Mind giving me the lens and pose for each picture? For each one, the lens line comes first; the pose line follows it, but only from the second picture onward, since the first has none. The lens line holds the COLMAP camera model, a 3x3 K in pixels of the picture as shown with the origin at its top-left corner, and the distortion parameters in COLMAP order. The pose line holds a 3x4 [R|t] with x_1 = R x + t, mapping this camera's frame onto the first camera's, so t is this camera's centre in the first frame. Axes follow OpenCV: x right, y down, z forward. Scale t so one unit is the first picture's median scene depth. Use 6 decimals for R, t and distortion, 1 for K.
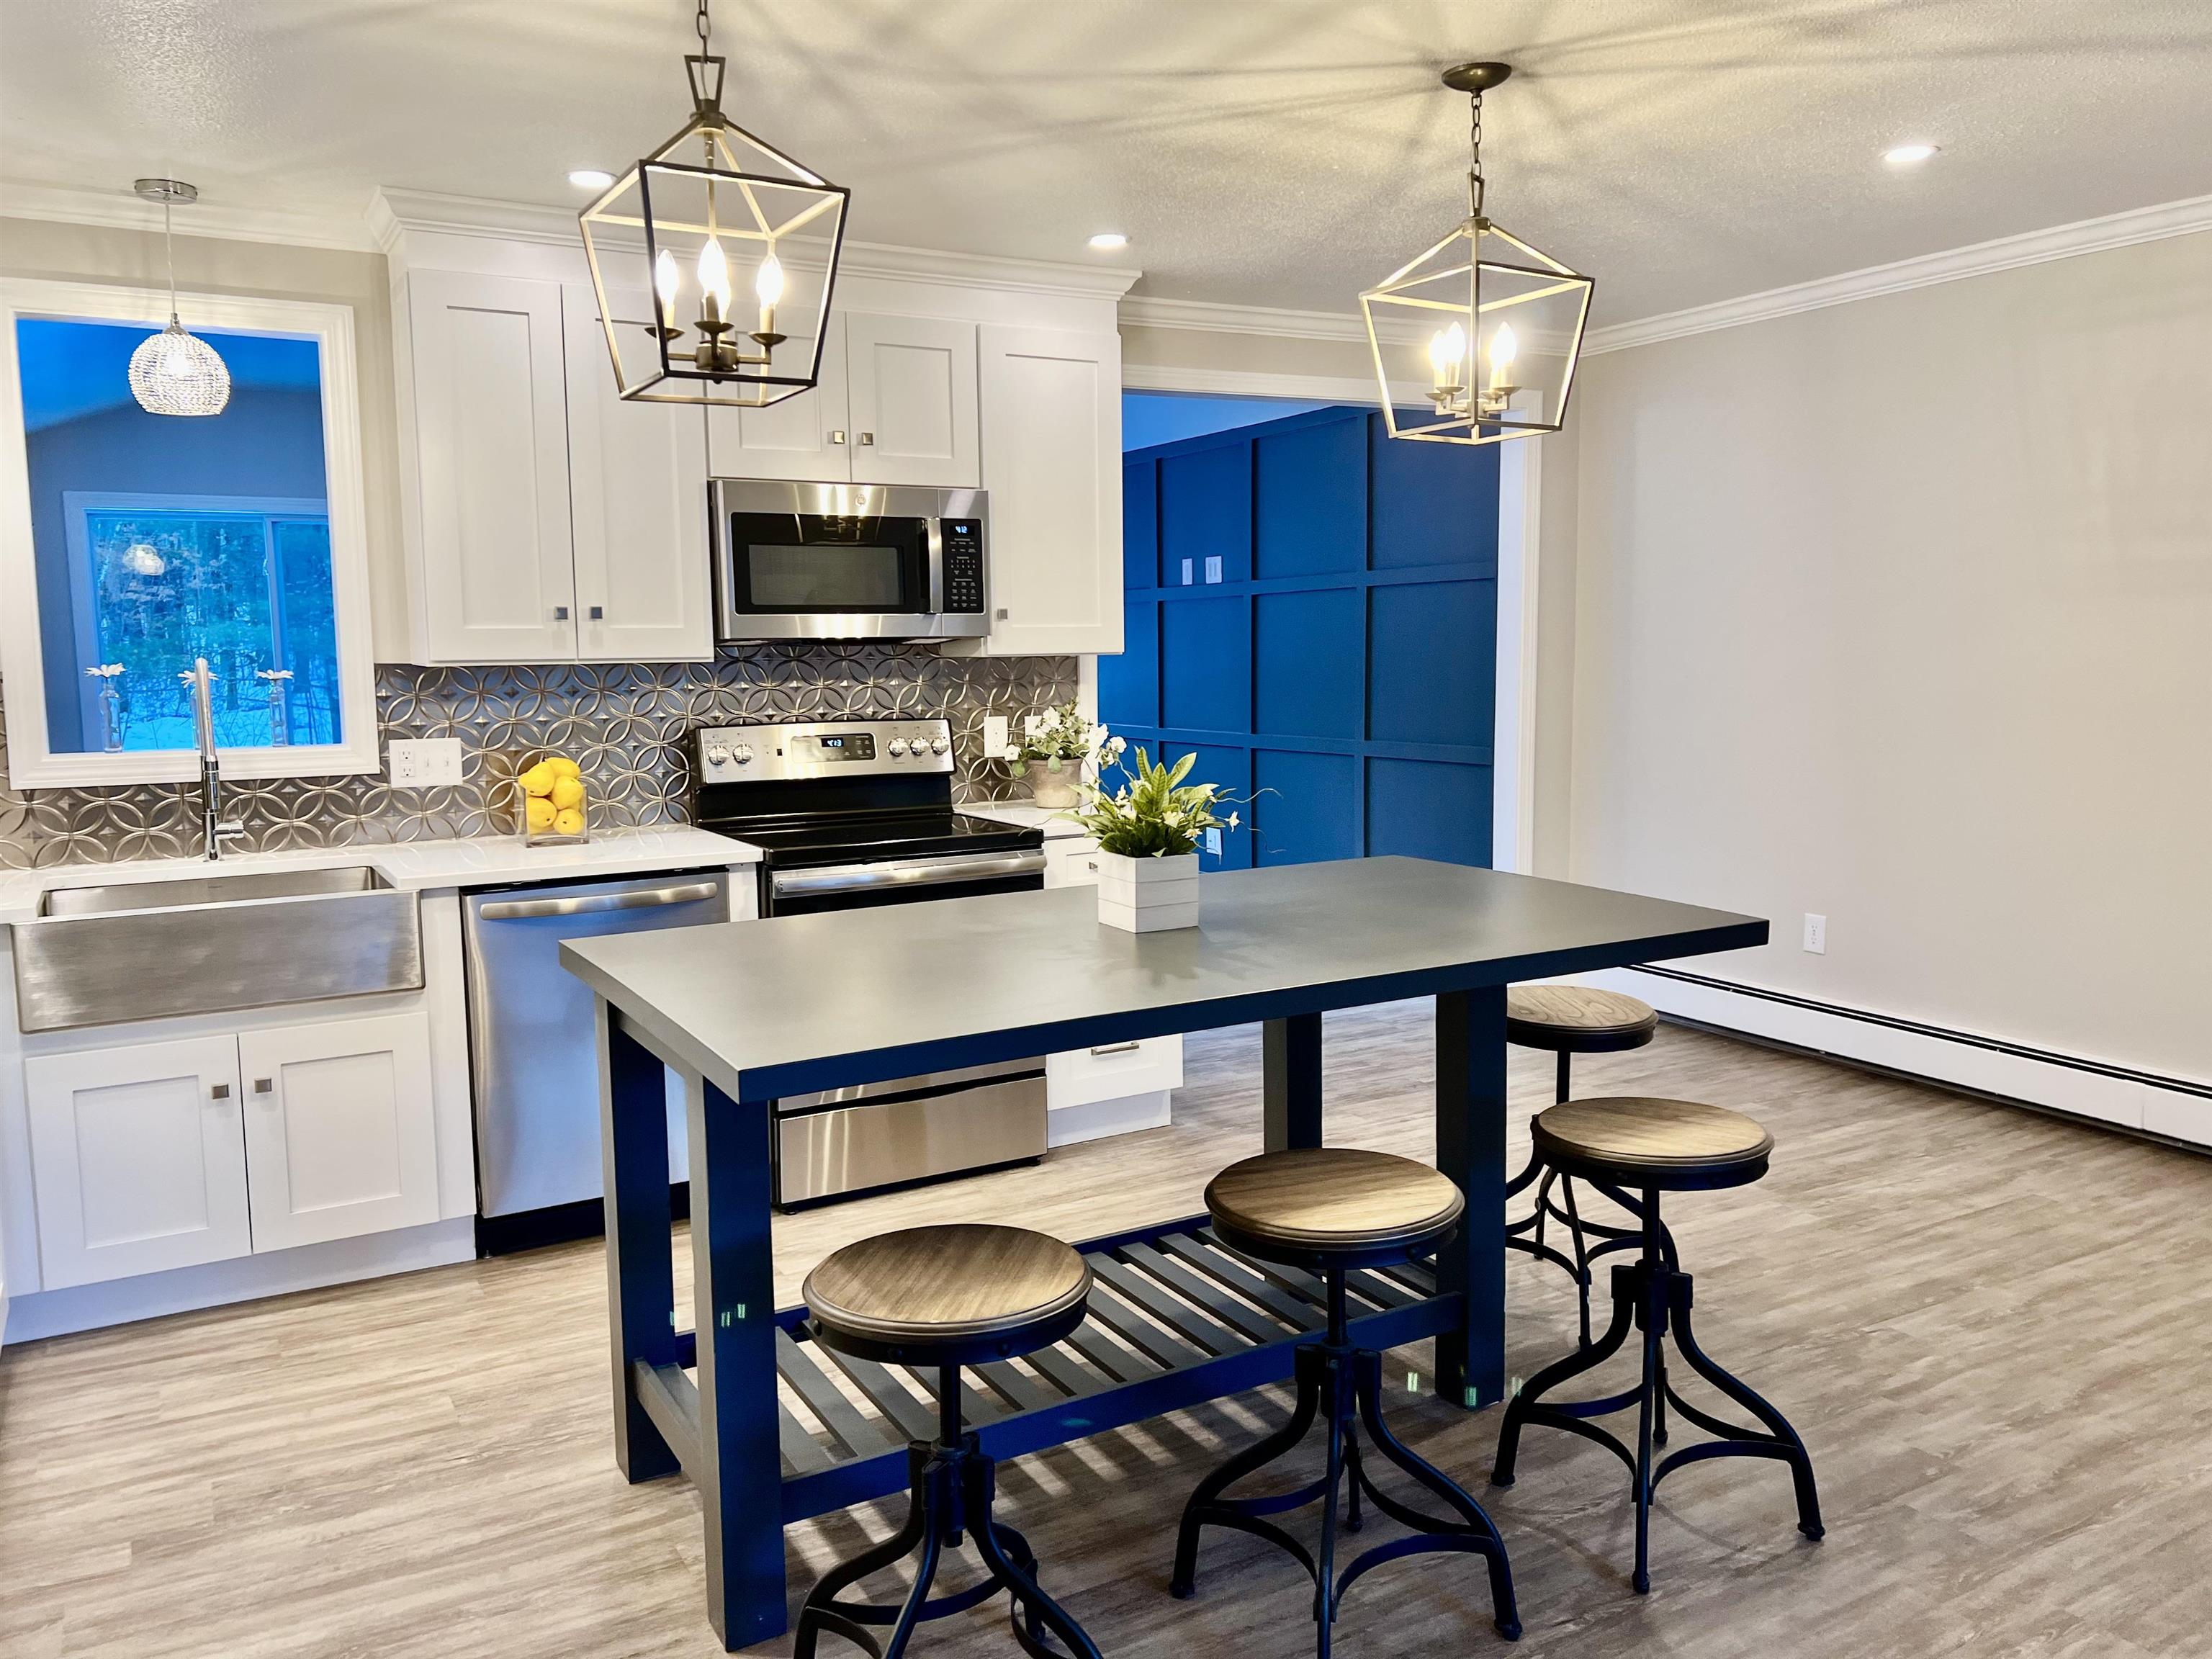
lens RADIAL K [[1662.3, 0, 1111.0], [0, 1662.3, 819.4], [0, 0, 1]] dist [0.044891, -0.030943]
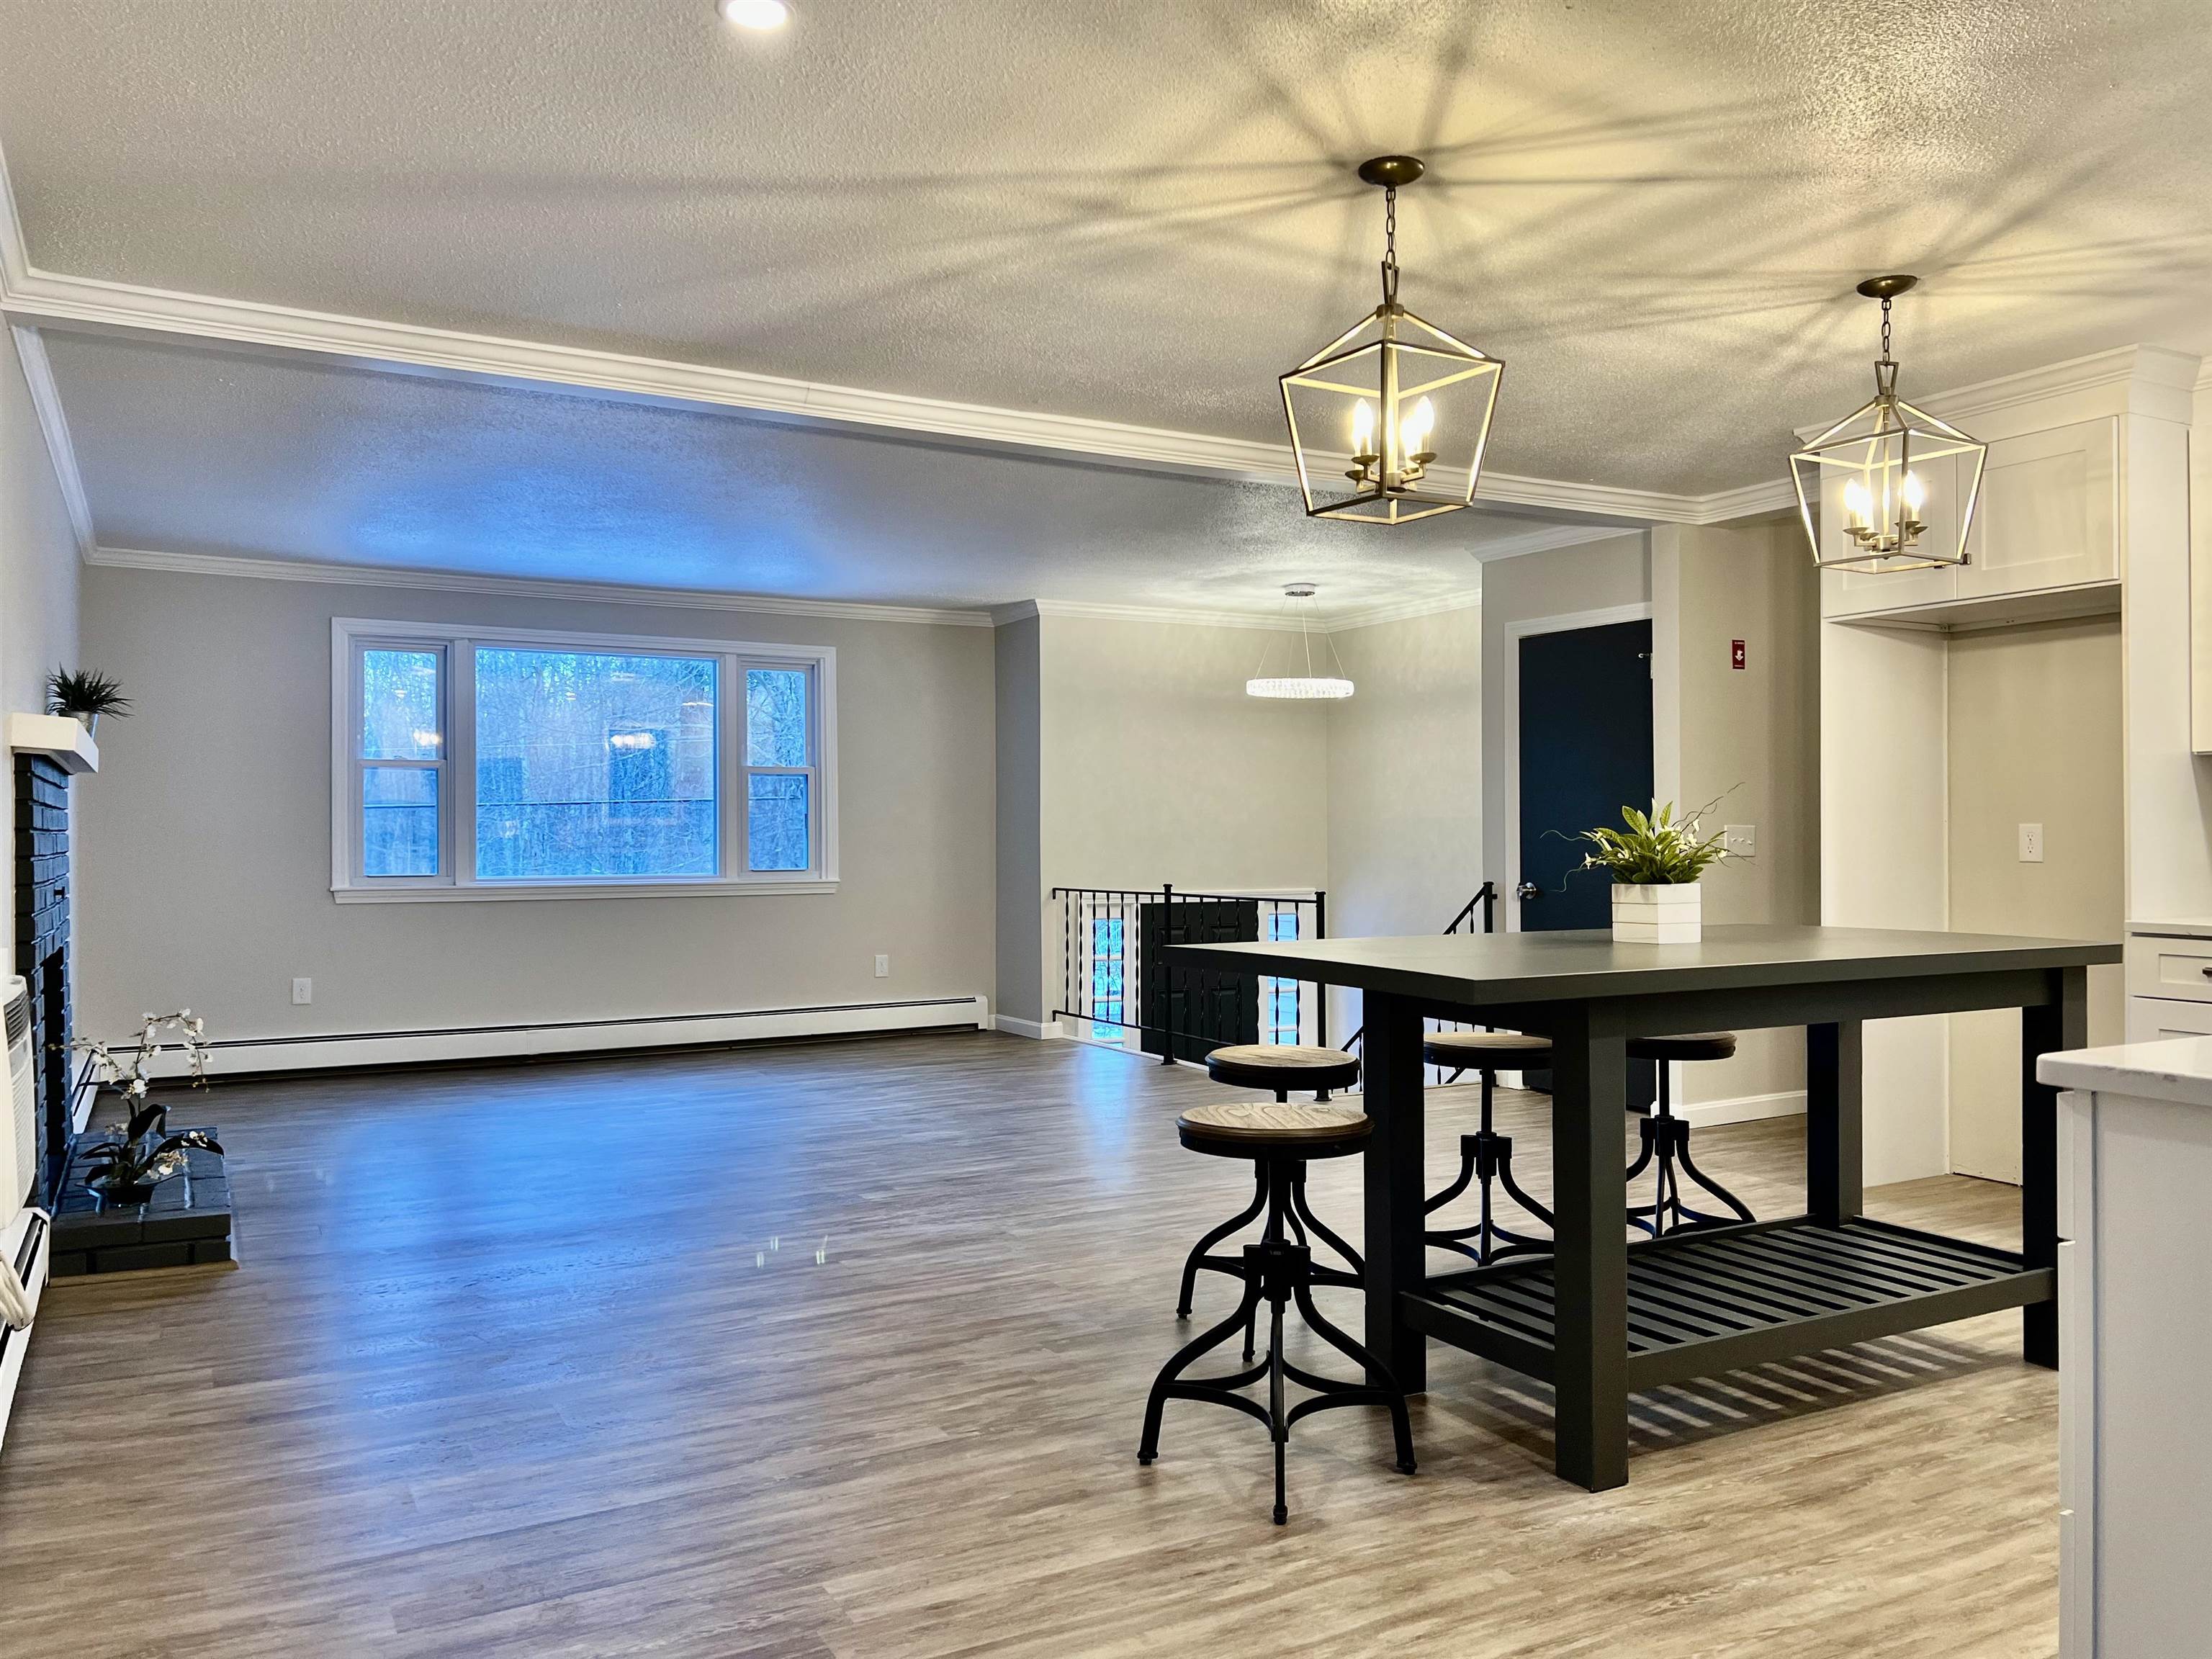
lens RADIAL K [[1662.3, 0, 1102.9], [0, 1662.3, 821.2], [0, 0, 1]] dist [0.044891, -0.030943]
pose [[-0.999759, 0.015594, 0.015443, 0.361223], [0.017155, 0.994140, 0.106727, -0.145597], [-0.013688, 0.106967, -0.994168, 1.933828]]
